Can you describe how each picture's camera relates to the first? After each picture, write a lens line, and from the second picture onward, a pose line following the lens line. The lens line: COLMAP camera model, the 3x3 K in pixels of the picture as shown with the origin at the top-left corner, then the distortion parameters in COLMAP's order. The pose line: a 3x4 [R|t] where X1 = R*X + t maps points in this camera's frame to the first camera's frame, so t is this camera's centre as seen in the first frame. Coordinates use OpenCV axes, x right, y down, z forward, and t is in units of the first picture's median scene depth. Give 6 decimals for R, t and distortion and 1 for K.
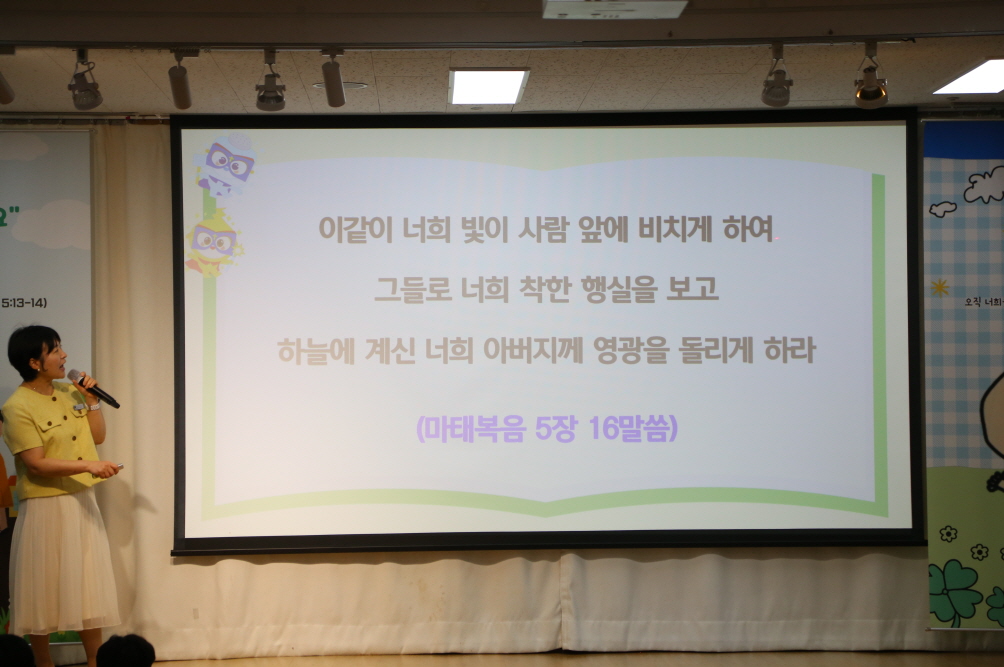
lens RADIAL K [[2690.1, 0, 502.0], [0, 2690.1, 333.5], [0, 0, 1]] dist [0.563392, -0.116215]
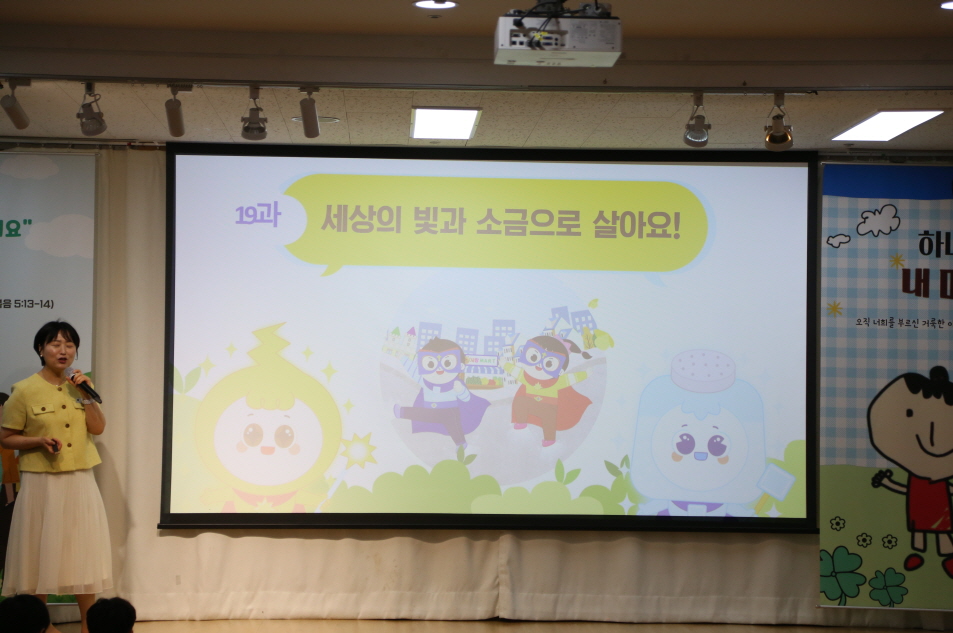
lens RADIAL K [[2336.2, 0, 476.5], [0, 2336.2, 316.5], [0, 0, 1]] dist [0.475654, 0.246175]
pose [[0.999697, 0.022516, 0.009980, 0.000024], [-0.022409, 0.999692, -0.010638, 0.000439], [-0.010217, 0.010411, 0.999894, 0.007936]]
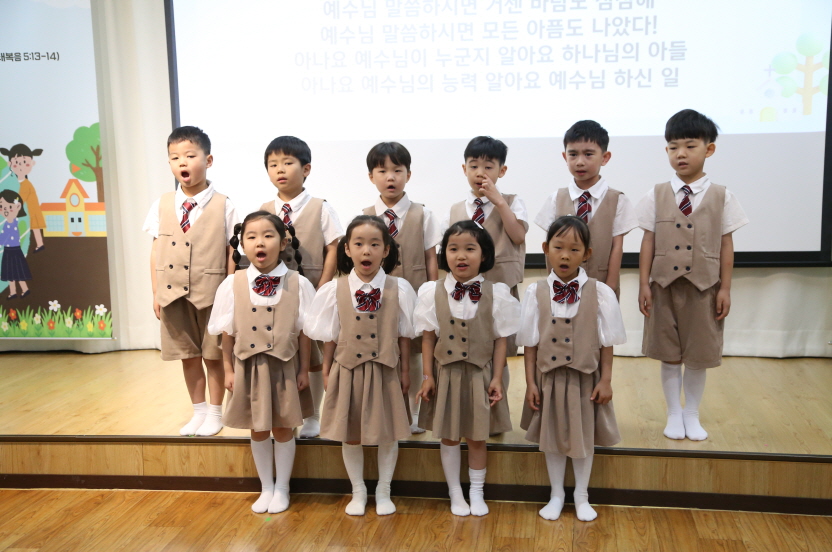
lens RADIAL K [[1026.4, 0, 412.9], [0, 1026.4, 279.5], [0, 0, 1]] dist [0.100645, -0.010097]
pose [[0.985803, 0.014726, -0.167259, 0.059601], [0.012143, 0.987285, 0.158495, 0.014299], [0.167466, -0.158276, 0.973090, 0.568808]]
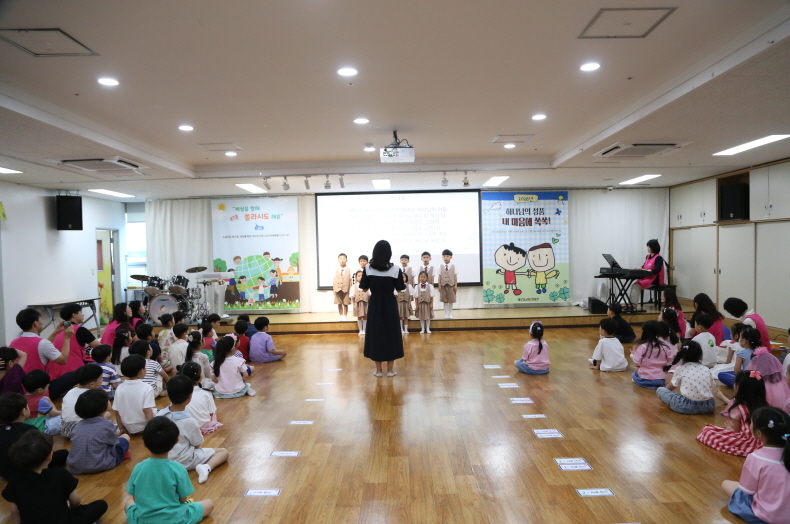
lens RADIAL K [[532.1, 0, 396.3], [0, 532.1, 269.3], [0, 0, 1]] dist [-0.124184, 0.067649]
pose [[0.999572, -0.012544, -0.026434, 0.034978], [0.013920, 0.998522, 0.052532, 0.001905], [0.025736, -0.052878, 0.998269, 0.119473]]
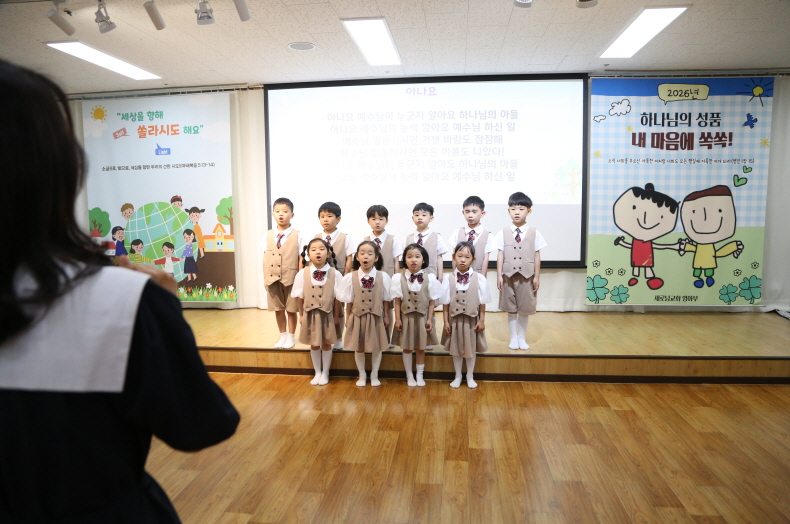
lens RADIAL K [[533.9, 0, 392.6], [0, 533.9, 265.3], [0, 0, 1]] dist [-0.124345, 0.069613]
pose [[0.990424, 0.015406, -0.137199, 0.055117], [0.003653, 0.990482, 0.137596, 0.013812], [0.138013, -0.136779, 0.980940, 0.547956]]
